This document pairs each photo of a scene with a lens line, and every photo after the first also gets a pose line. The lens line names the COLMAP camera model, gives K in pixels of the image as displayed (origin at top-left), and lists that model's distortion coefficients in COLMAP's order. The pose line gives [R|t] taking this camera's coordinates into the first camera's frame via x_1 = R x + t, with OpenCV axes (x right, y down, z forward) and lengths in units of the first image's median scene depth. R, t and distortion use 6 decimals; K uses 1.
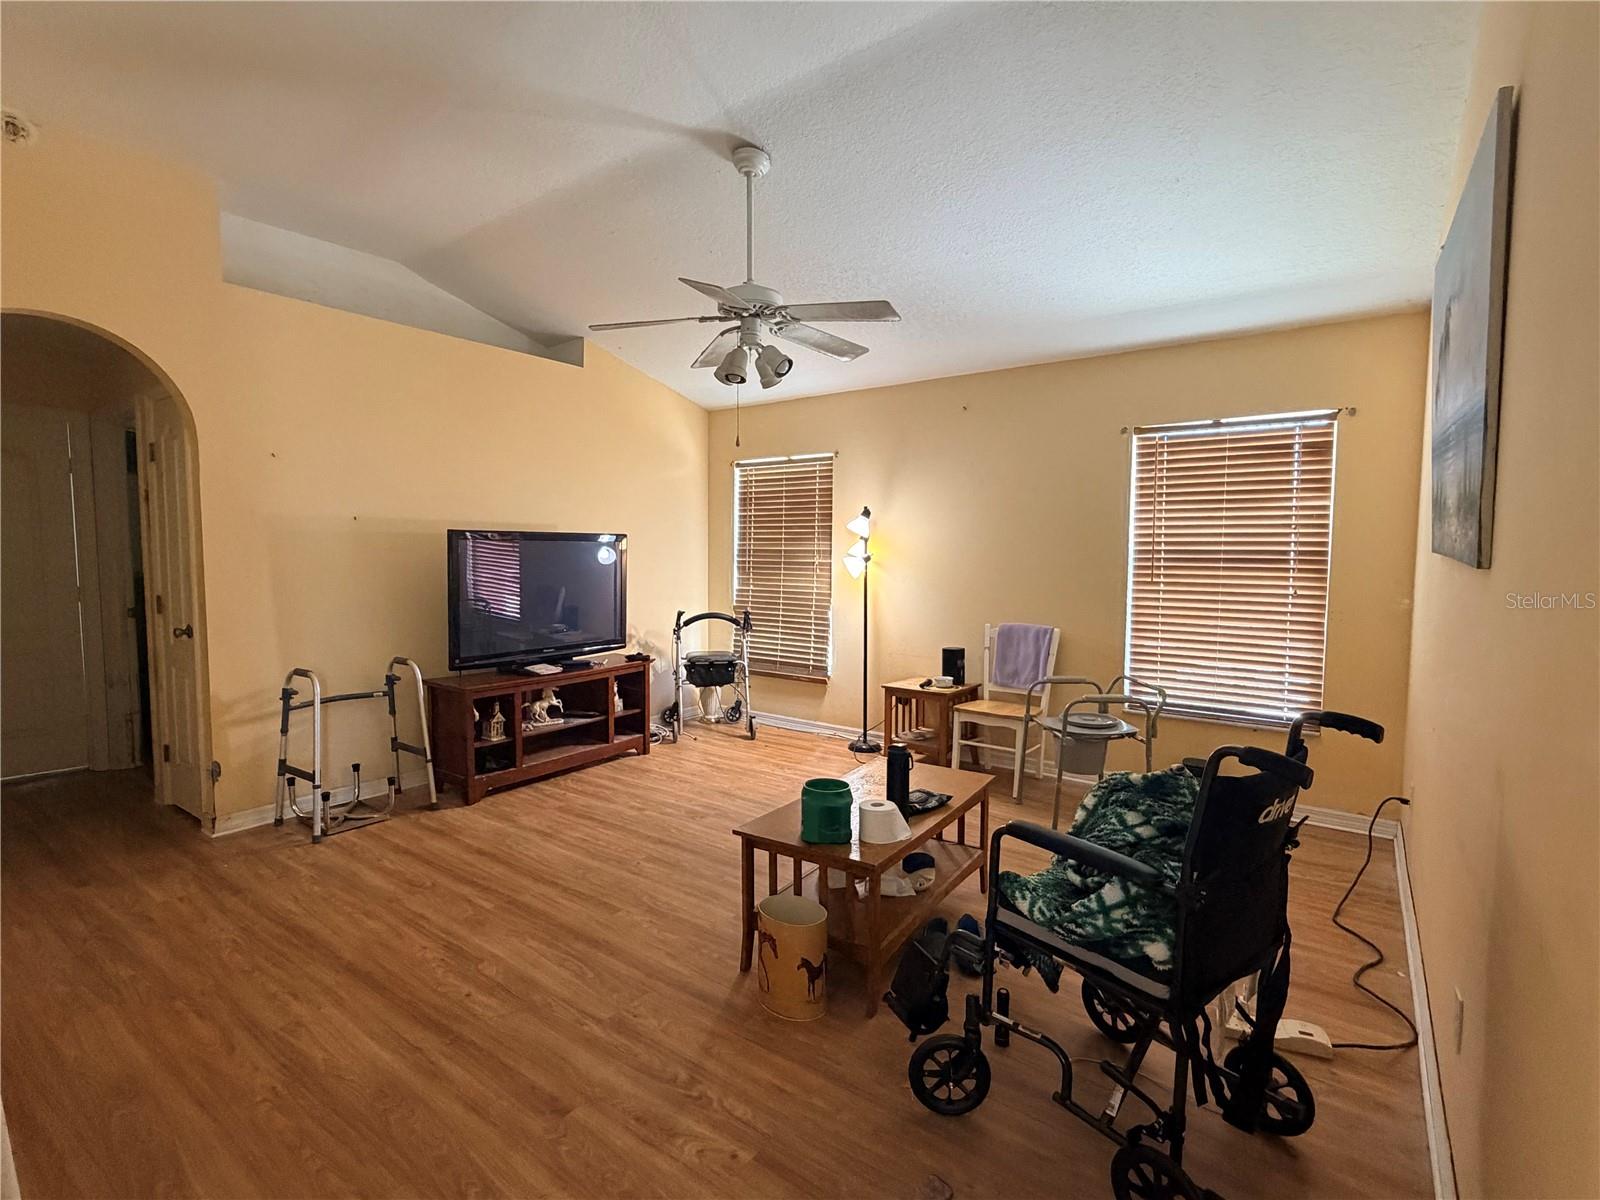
lens RADIAL K [[763.3, 0, 802.4], [0, 763.3, 597.8], [0, 0, 1]] dist [0.000400, -0.000090]
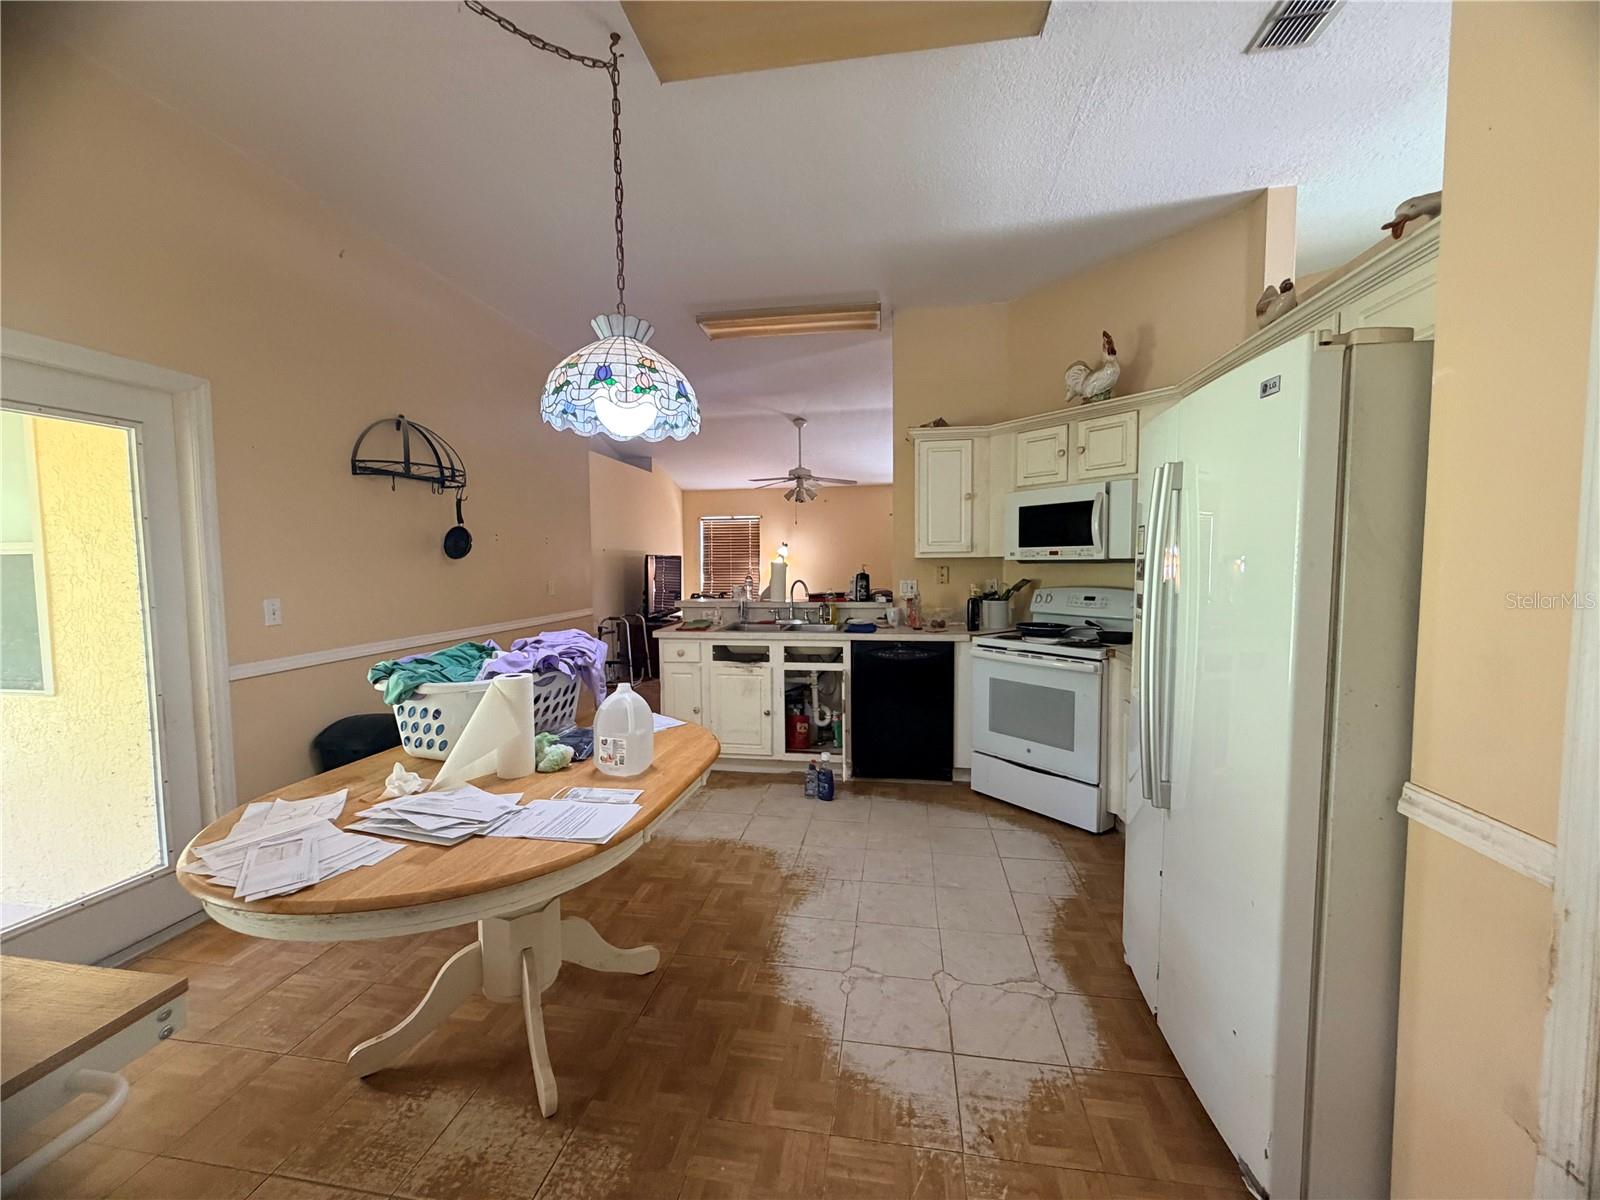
lens RADIAL K [[641.4, 0, 797.5], [0, 641.4, 598.9], [0, 0, 1]] dist [-0.000737, -0.000007]
pose [[0.893058, -0.037955, 0.448338, -0.665382], [0.041466, 0.999138, 0.001987, 0.039866], [-0.448027, 0.016816, 0.893862, -0.628467]]
